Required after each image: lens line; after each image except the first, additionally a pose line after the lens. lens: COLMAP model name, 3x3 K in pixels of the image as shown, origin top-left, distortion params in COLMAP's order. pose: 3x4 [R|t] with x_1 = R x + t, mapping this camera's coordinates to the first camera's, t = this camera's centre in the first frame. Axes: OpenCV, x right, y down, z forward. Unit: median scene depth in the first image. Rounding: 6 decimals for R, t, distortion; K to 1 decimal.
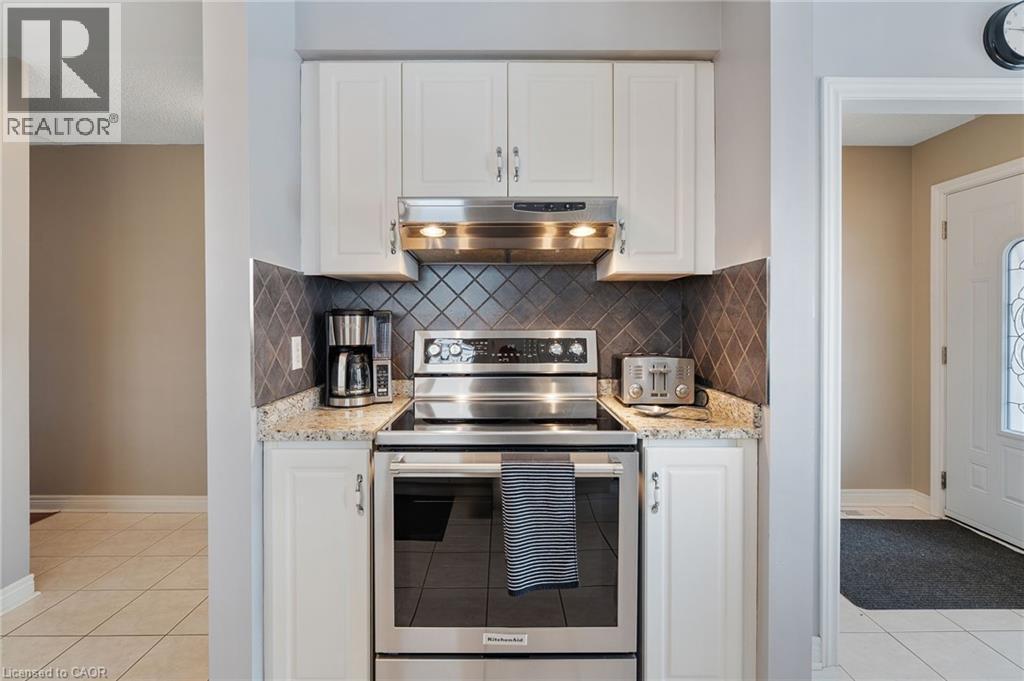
lens RADIAL K [[461.0, 0, 511.6], [0, 461.0, 323.5], [0, 0, 1]] dist [-0.002485, -0.000006]
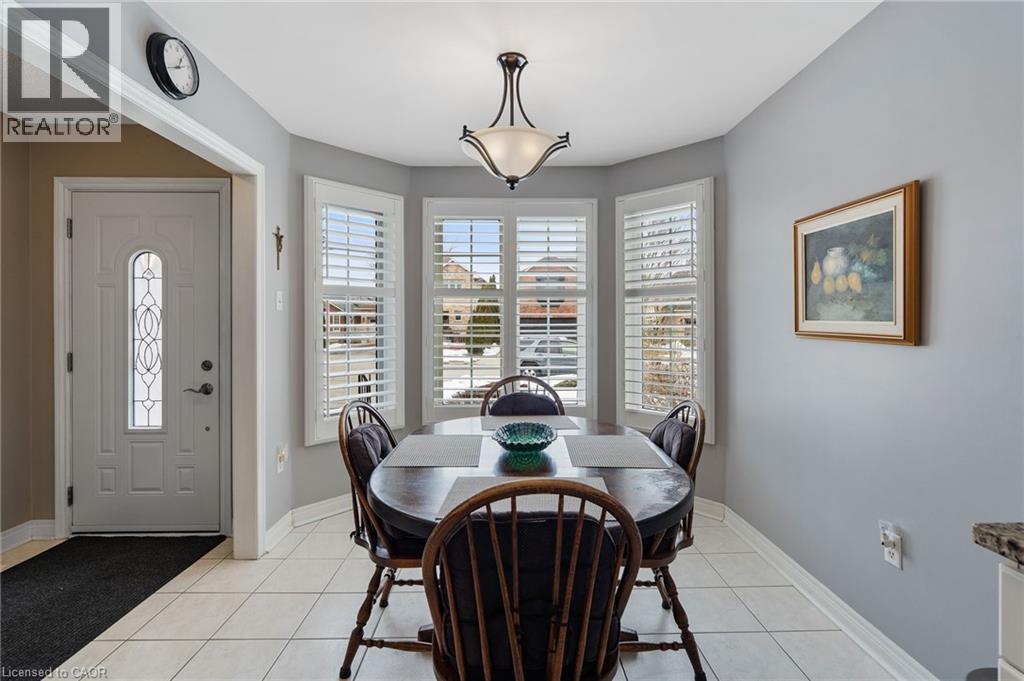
lens RADIAL K [[461.0, 0, 511.6], [0, 461.0, 323.5], [0, 0, 1]] dist [-0.002485, -0.000006]
pose [[-0.011299, 0.001005, 0.999936, -0.006107], [0.007387, 0.999972, -0.000922, -0.002992], [-0.999909, 0.007376, -0.011306, 0.177776]]
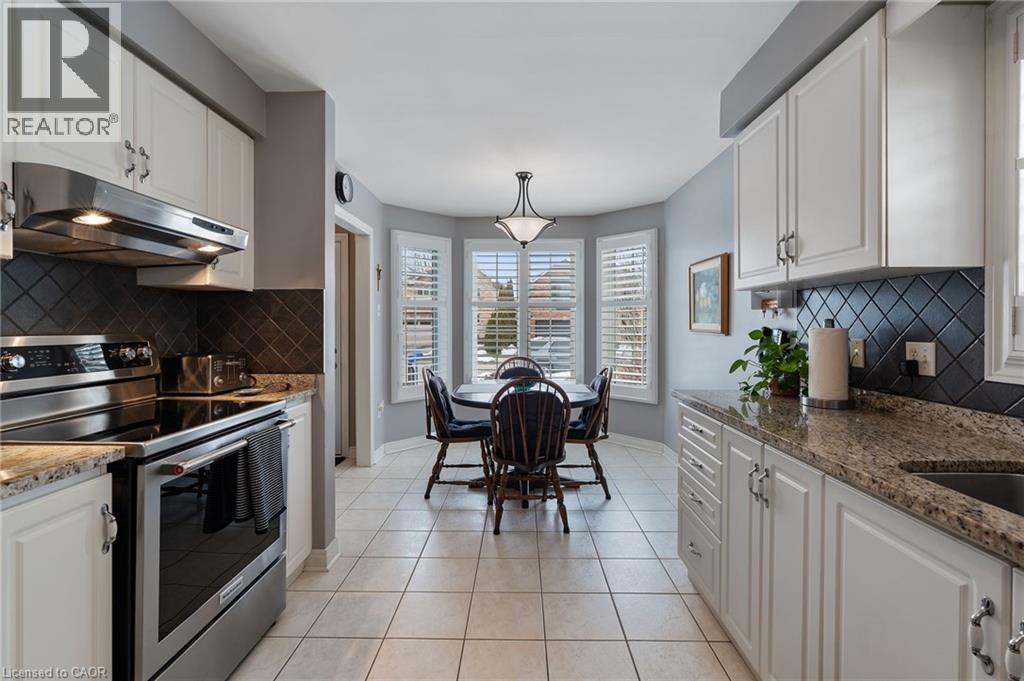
lens RADIAL K [[461.0, 0, 511.6], [0, 461.0, 323.5], [0, 0, 1]] dist [-0.002485, -0.000006]
pose [[0.024705, 0.006809, 0.999672, -0.845345], [0.006713, 0.999953, -0.006977, 0.004348], [-0.999672, 0.006883, 0.024658, 0.167312]]
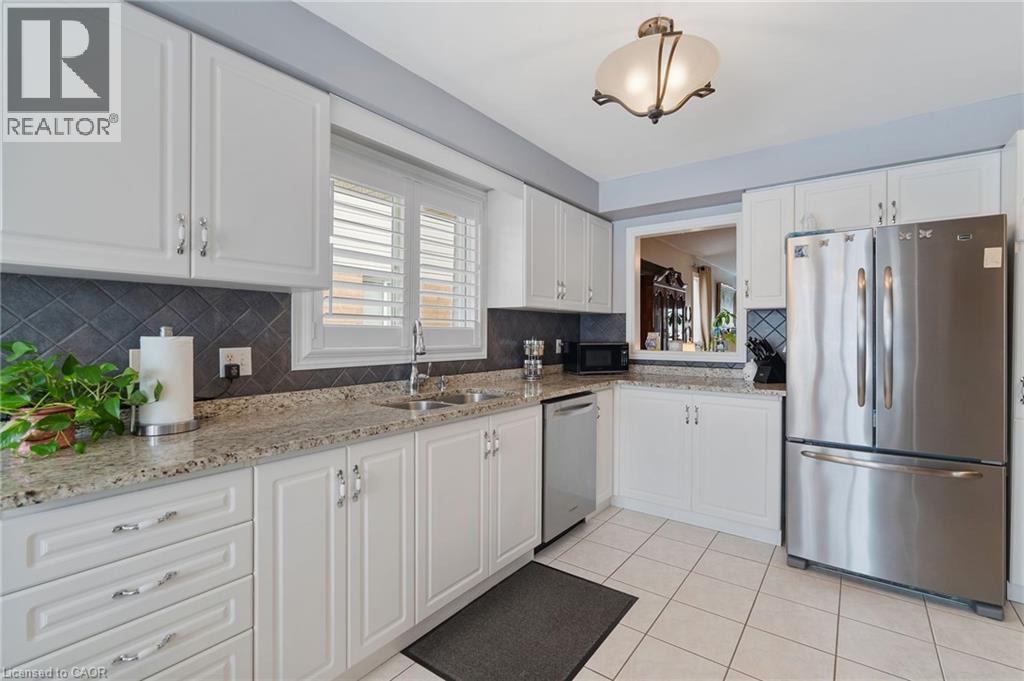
lens RADIAL K [[457.6, 0, 514.2], [0, 457.6, 332.5], [0, 0, 1]] dist [-0.002597, -0.000065]
pose [[-0.600713, 0.002487, -0.799461, 0.431173], [-0.005943, 0.999954, 0.007576, -0.005353], [0.799443, 0.009302, -0.600670, 0.488843]]
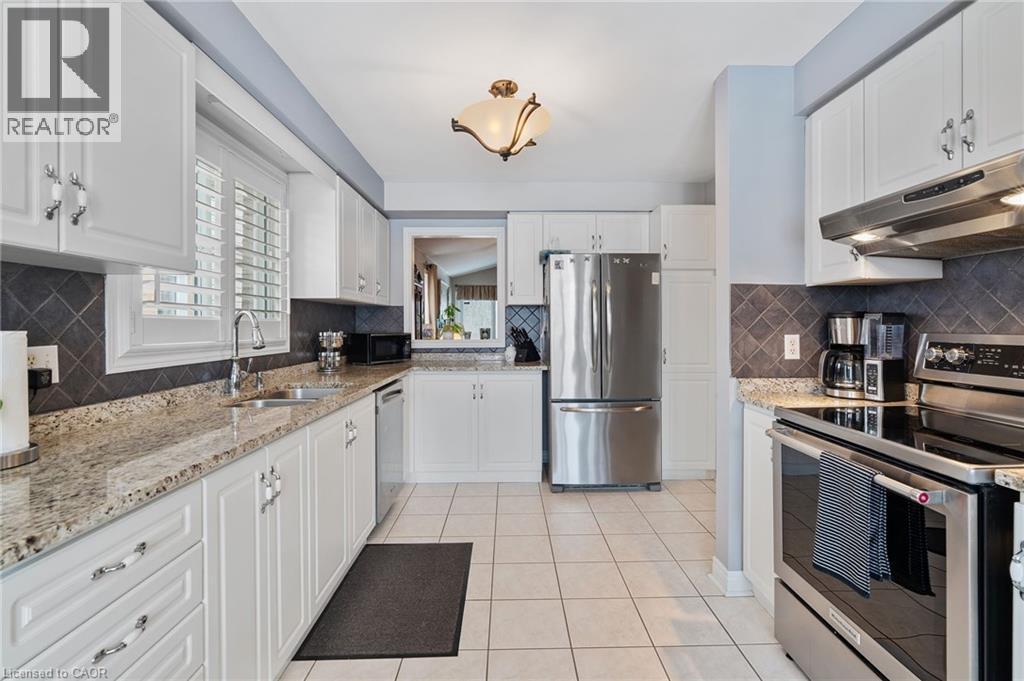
lens RADIAL K [[461.0, 0, 511.6], [0, 461.0, 323.5], [0, 0, 1]] dist [-0.002485, -0.000006]
pose [[0.009299, 0.002423, -0.999954, 0.725202], [-0.004418, 0.999987, 0.002382, -0.002245], [0.999947, 0.004395, 0.009310, 0.160335]]
